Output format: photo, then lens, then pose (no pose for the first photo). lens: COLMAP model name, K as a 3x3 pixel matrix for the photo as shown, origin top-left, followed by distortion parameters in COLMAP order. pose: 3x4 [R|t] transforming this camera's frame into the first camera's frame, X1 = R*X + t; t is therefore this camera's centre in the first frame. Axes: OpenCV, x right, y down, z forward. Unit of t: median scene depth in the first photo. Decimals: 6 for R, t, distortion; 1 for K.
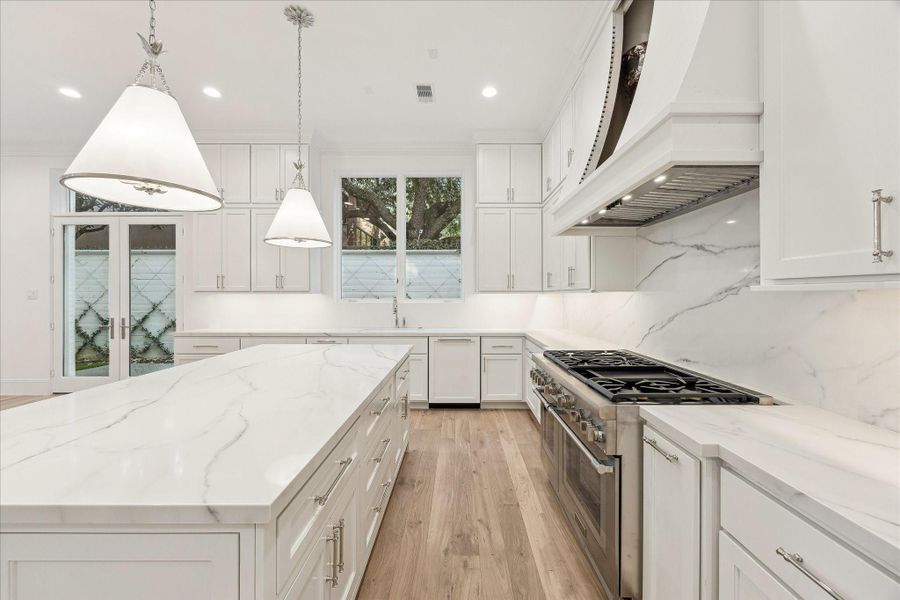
lens RADIAL K [[346.6, 0, 446.0], [0, 346.6, 292.4], [0, 0, 1]] dist [-0.001249, -0.000021]
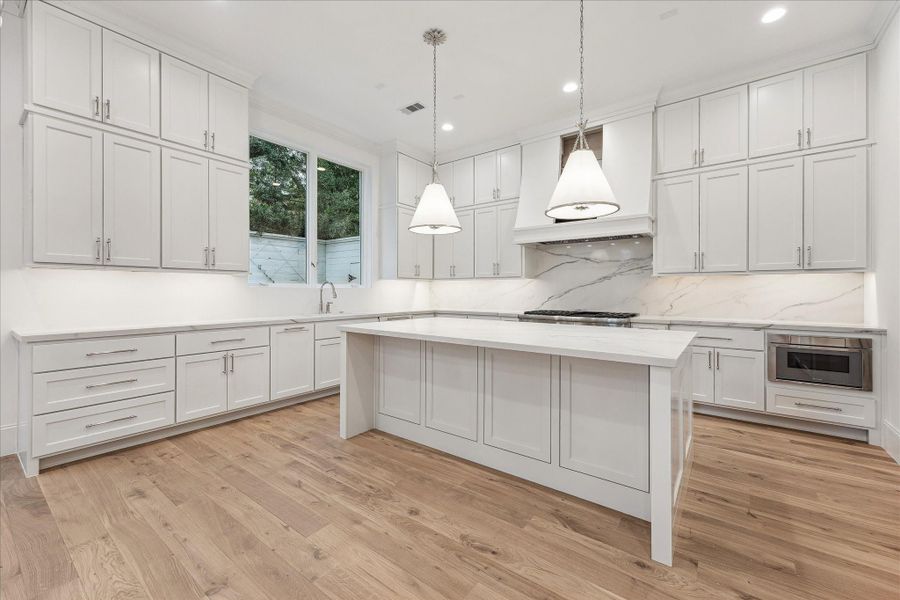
lens RADIAL K [[346.6, 0, 446.0], [0, 346.6, 292.4], [0, 0, 1]] dist [-0.001249, -0.000021]
pose [[0.620420, -0.004969, 0.784254, -0.861326], [-0.008614, 0.999876, 0.013150, 0.035328], [-0.784222, -0.014914, 0.620301, 0.154406]]
